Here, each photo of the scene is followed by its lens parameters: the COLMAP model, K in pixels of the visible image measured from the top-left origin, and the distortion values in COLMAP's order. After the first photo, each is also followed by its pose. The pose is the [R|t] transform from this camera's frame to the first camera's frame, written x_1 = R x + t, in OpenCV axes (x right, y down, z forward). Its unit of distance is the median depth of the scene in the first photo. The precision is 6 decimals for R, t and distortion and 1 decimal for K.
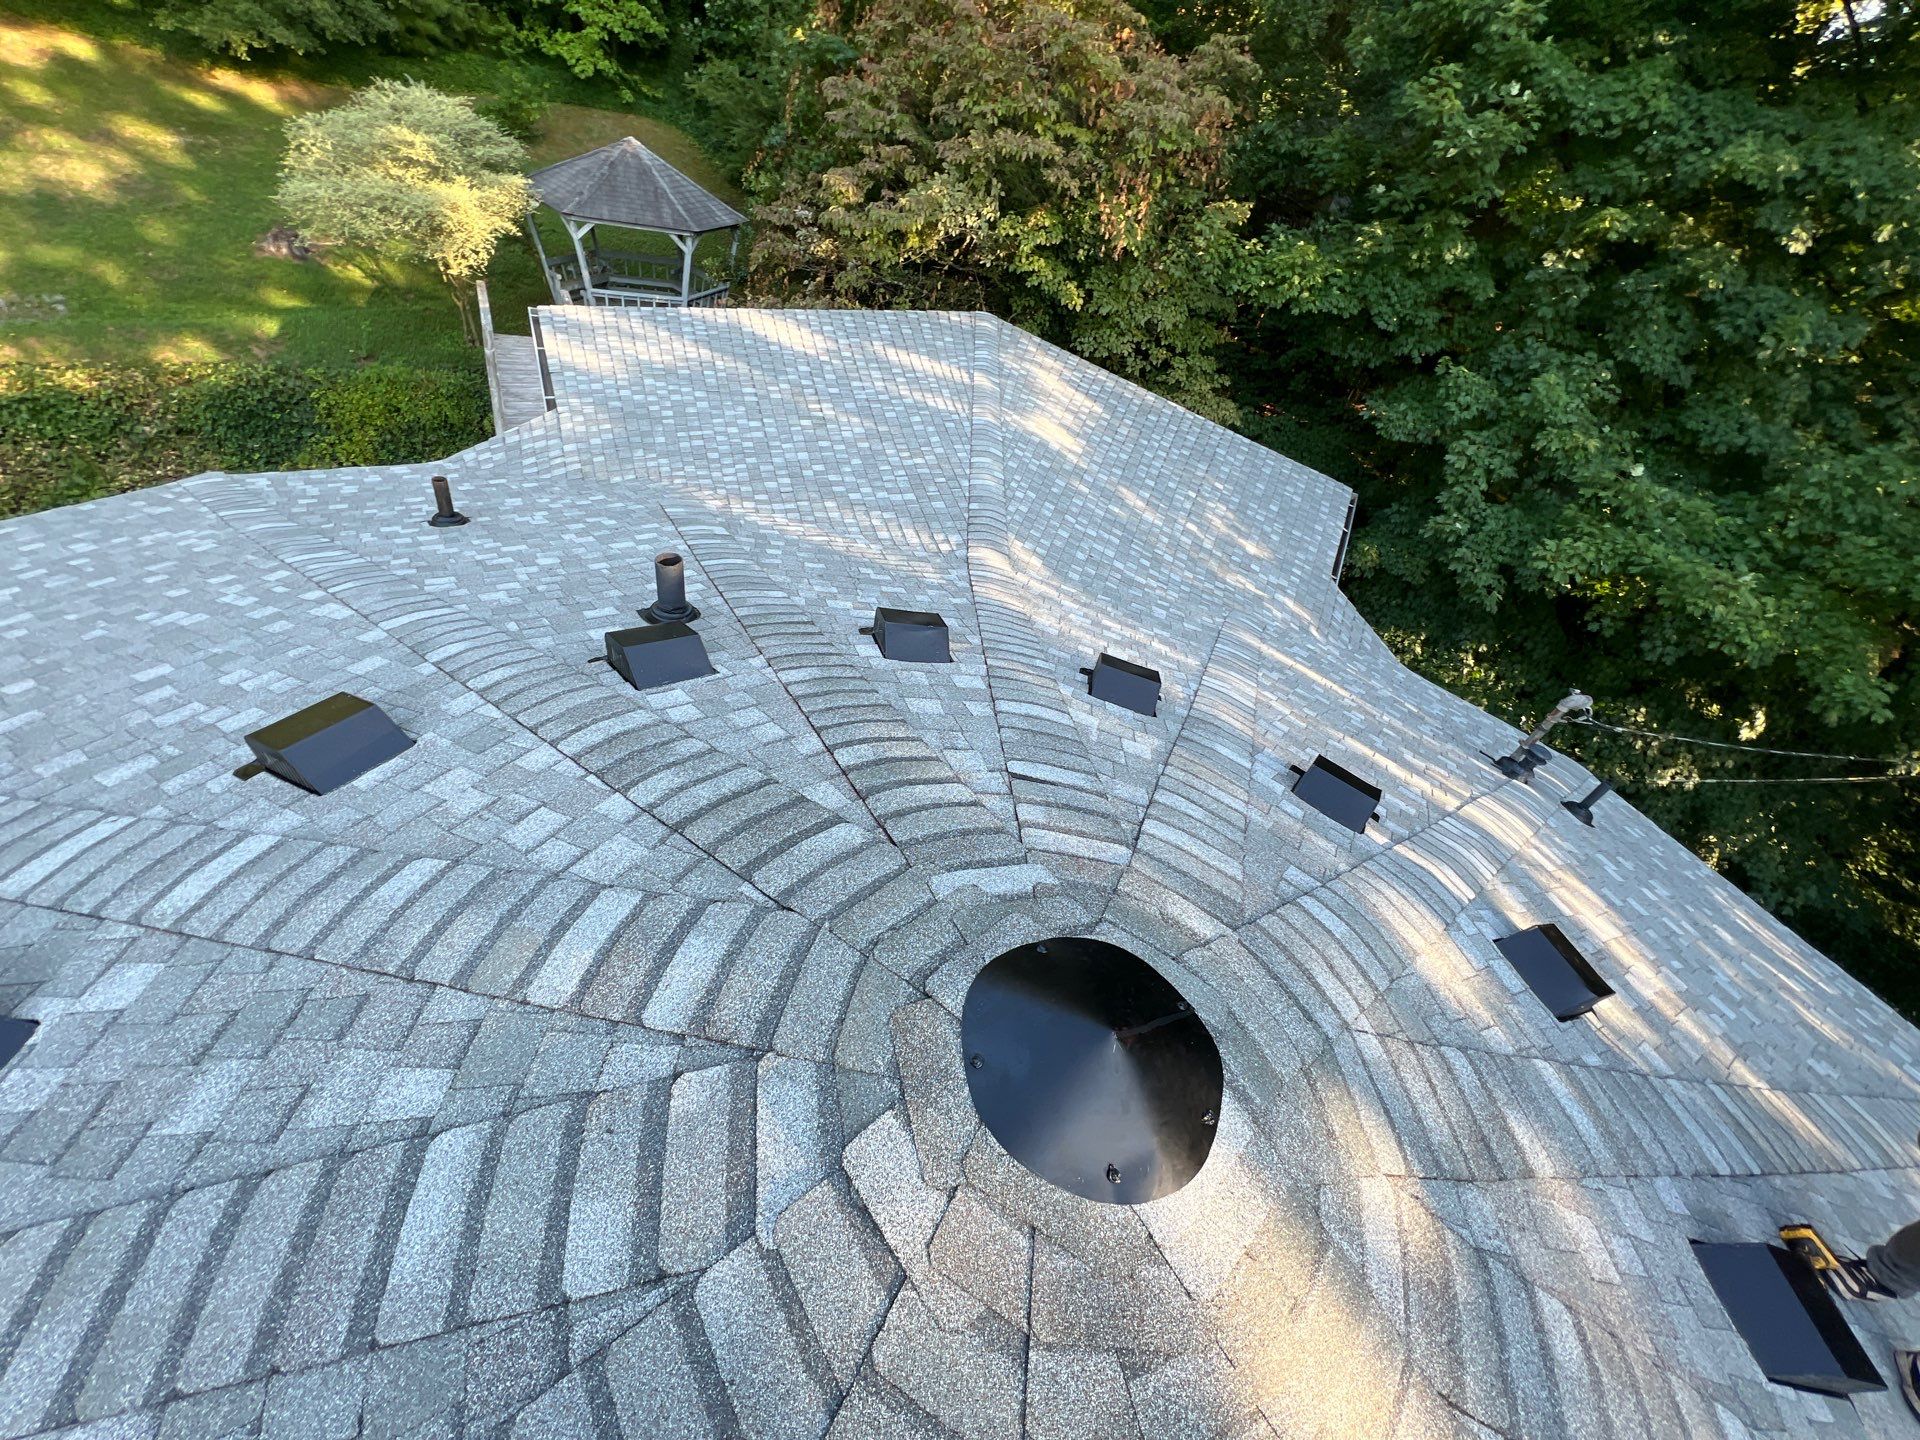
lens RADIAL K [[773.8, 0, 952.8], [0, 773.8, 704.8], [0, 0, 1]] dist [-0.005565, 0.000624]
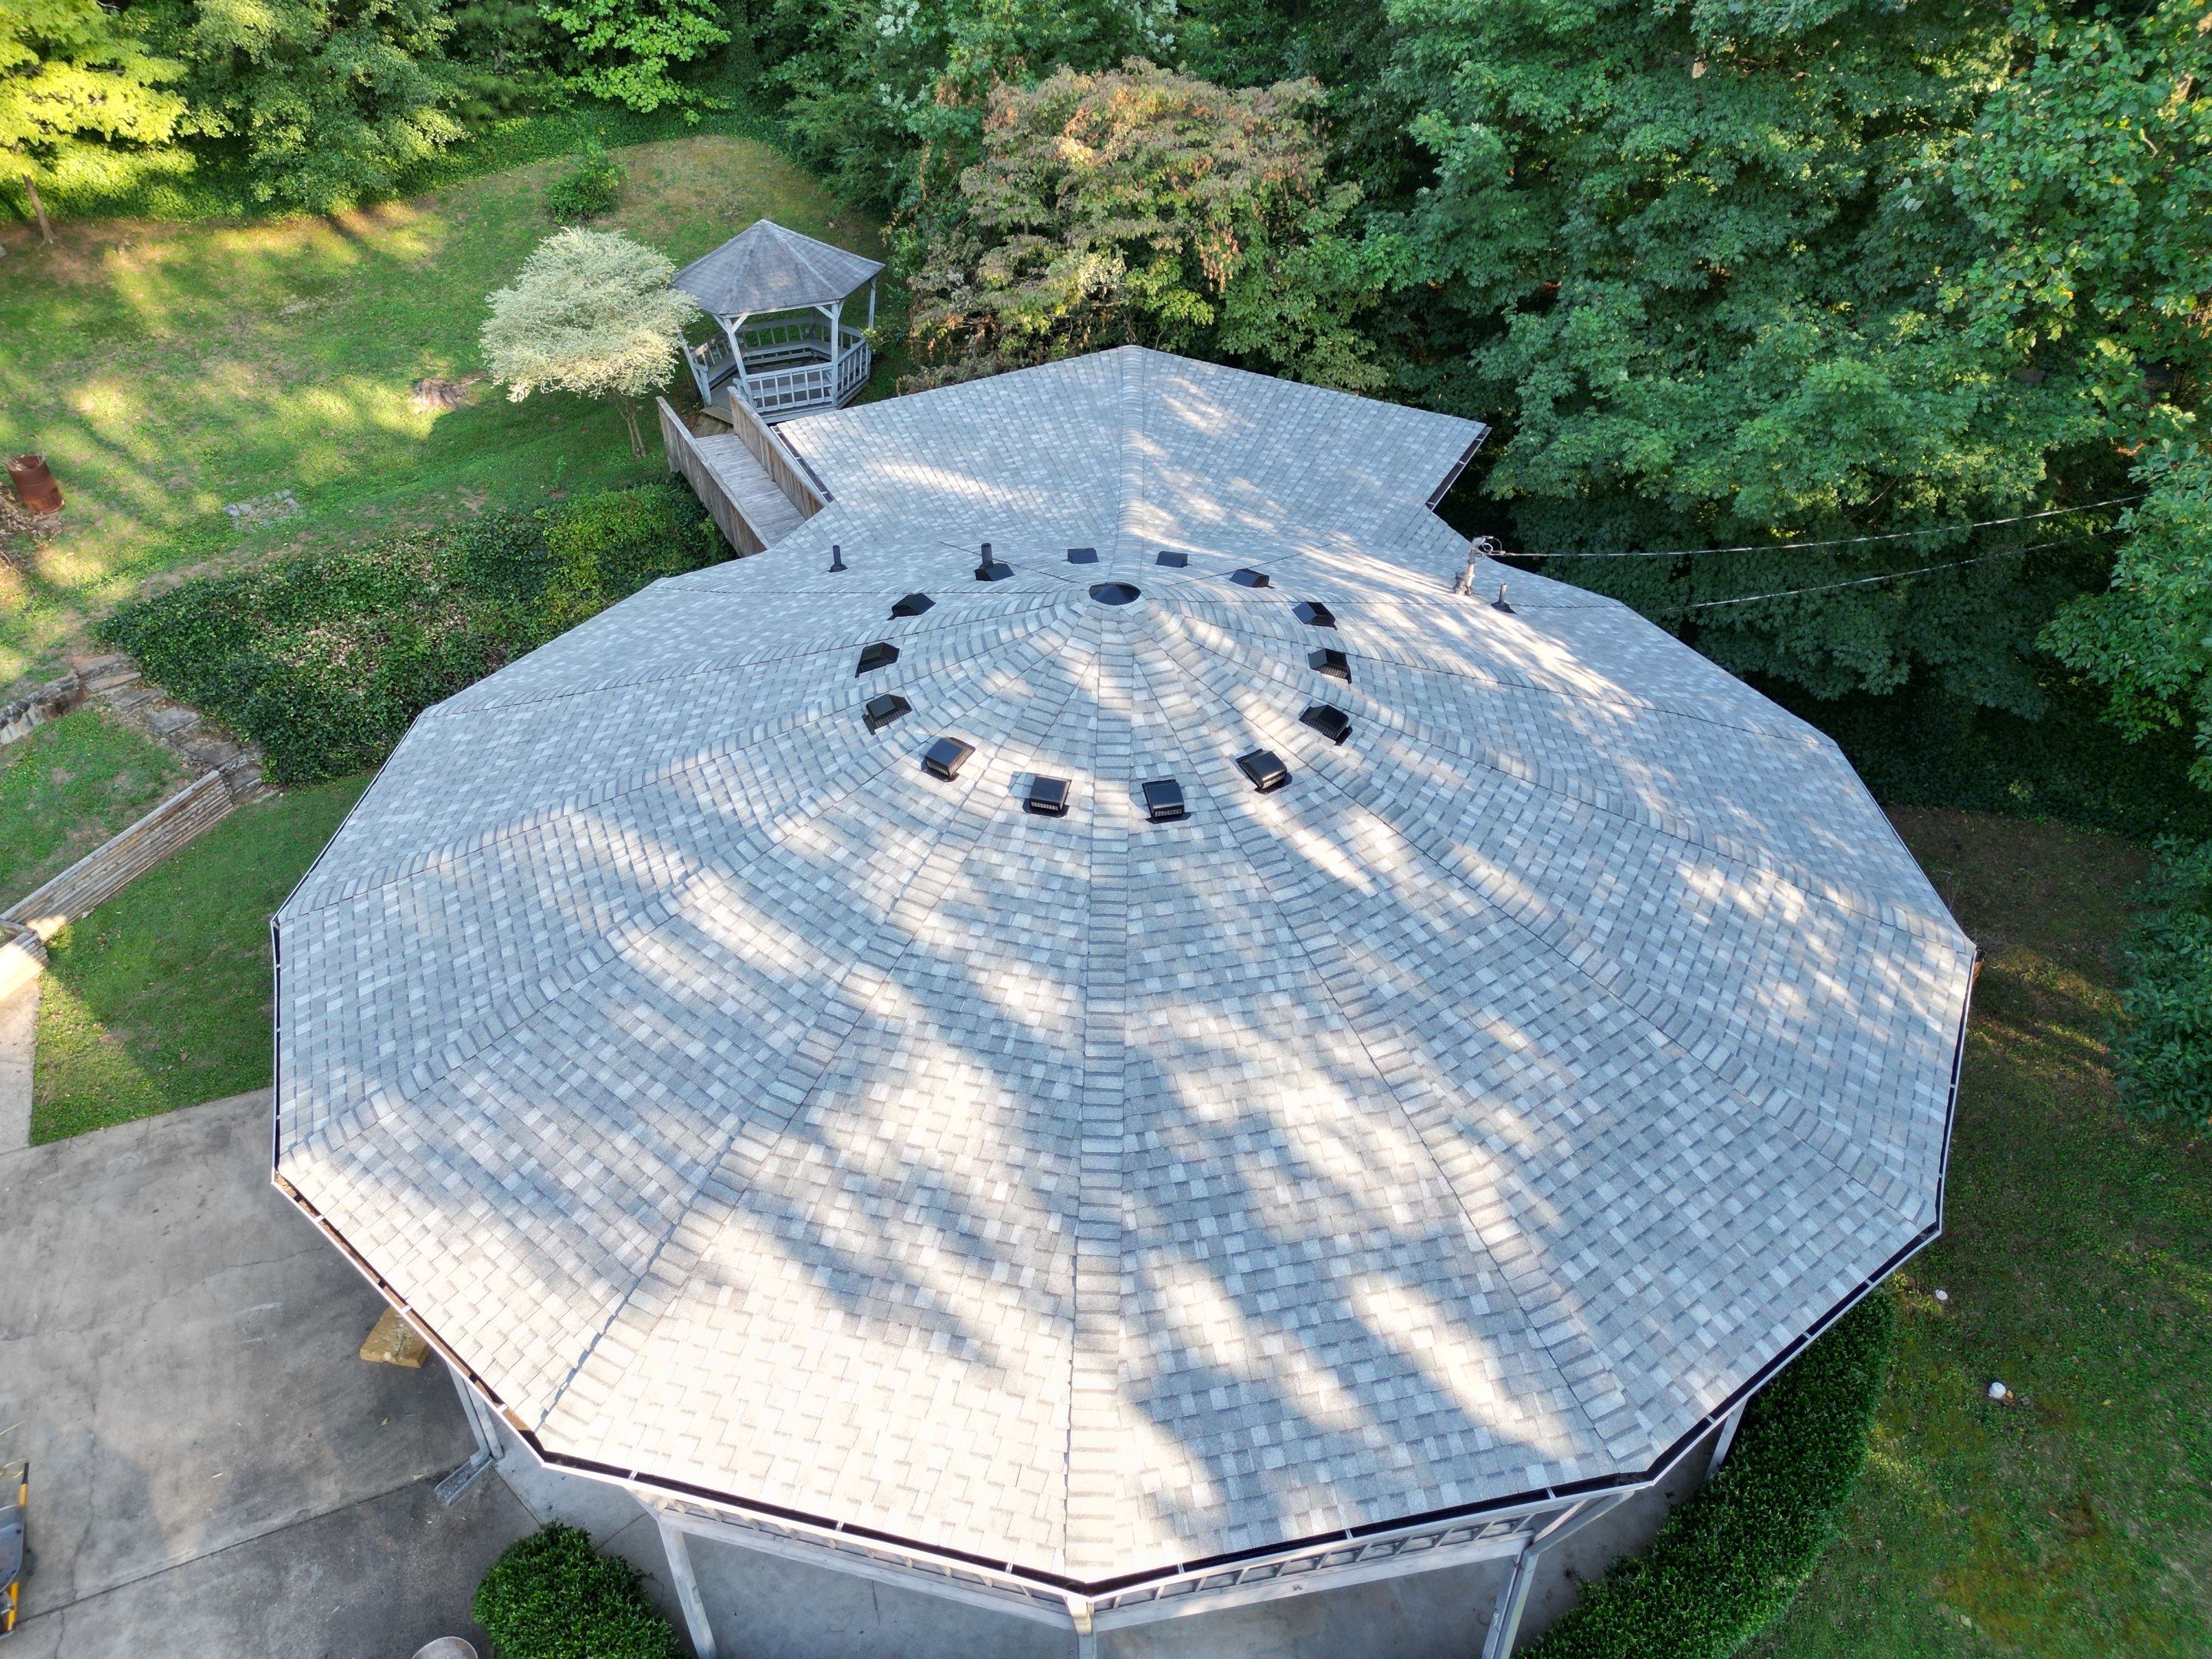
lens RADIAL K [[1601.3, 0, 1058.4], [0, 1601.3, 813.1], [0, 0, 1]] dist [0.018387, -0.000270]
pose [[0.975110, -0.175491, -0.135513, 0.499556], [0.162621, 0.981515, -0.100905, 1.452925], [0.150716, 0.076356, 0.985624, -4.781412]]
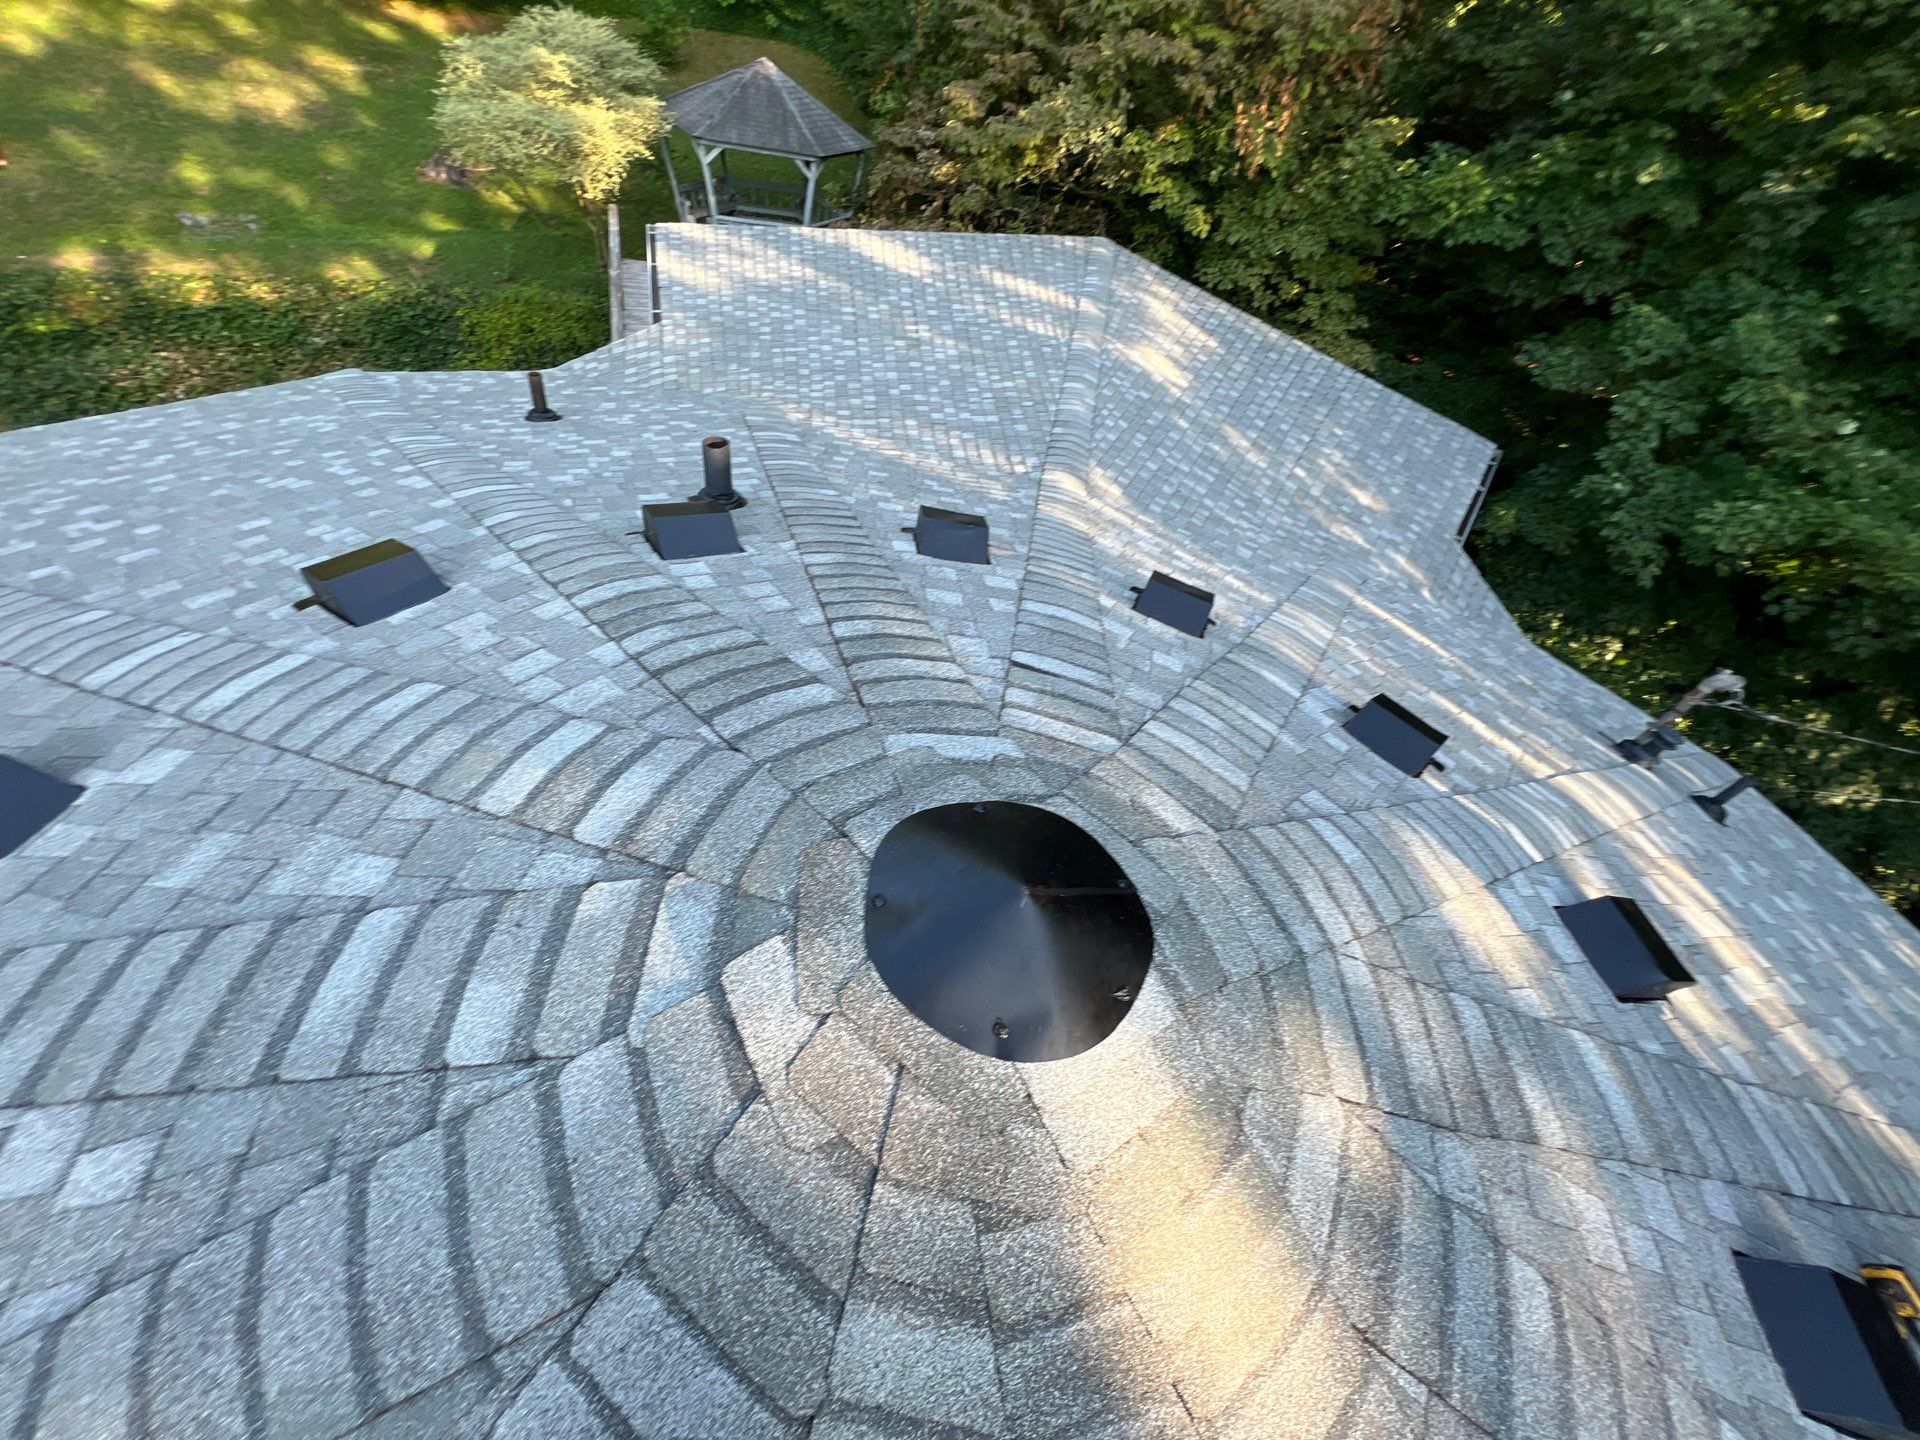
lens RADIAL K [[773.8, 0, 952.8], [0, 773.8, 704.8], [0, 0, 1]] dist [-0.005565, 0.000624]
pose [[0.988354, 0.088013, -0.124138, 0.102023], [-0.081169, 0.994943, 0.059162, 0.074529], [0.128717, -0.048397, 0.990500, 0.039835]]
